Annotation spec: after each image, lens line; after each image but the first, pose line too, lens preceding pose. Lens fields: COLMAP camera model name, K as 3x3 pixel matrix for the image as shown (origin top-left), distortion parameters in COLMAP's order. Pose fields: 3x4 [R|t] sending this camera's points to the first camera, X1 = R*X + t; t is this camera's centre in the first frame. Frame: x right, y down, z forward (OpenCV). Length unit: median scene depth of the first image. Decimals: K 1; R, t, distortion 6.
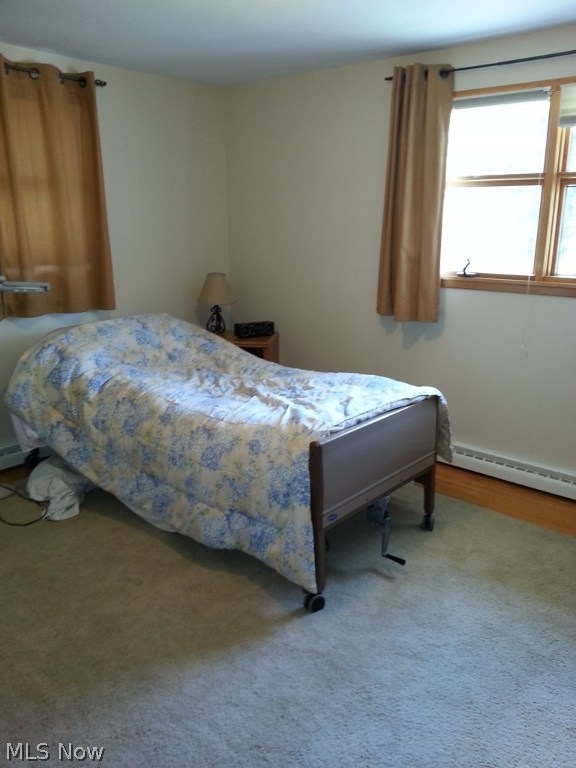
lens RADIAL K [[608.9, 0, 285.0], [0, 608.9, 385.5], [0, 0, 1]] dist [0.006692, -0.002007]
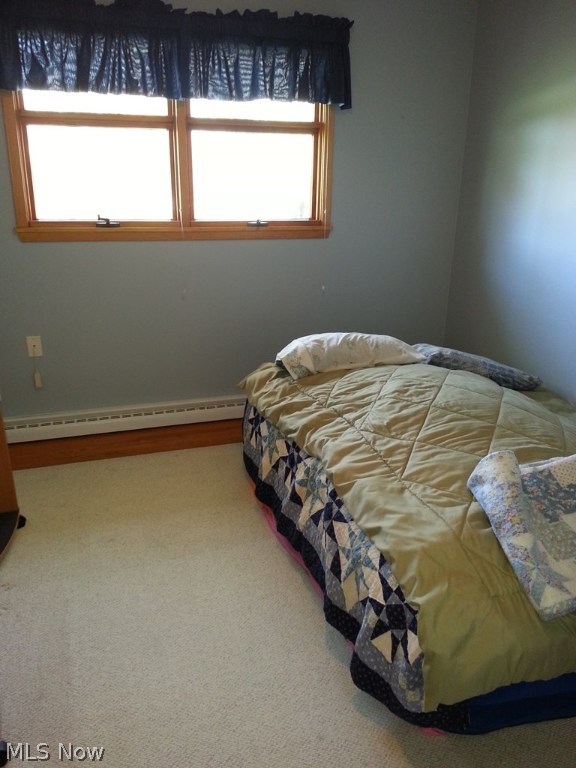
lens RADIAL K [[608.9, 0, 285.6], [0, 608.9, 382.2], [0, 0, 1]] dist [0.006692, -0.002007]
pose [[0.504306, -0.282500, 0.816008, -0.386549], [0.207204, 0.956954, 0.203239, -0.090720], [-0.838297, 0.066586, 0.541132, 0.314872]]
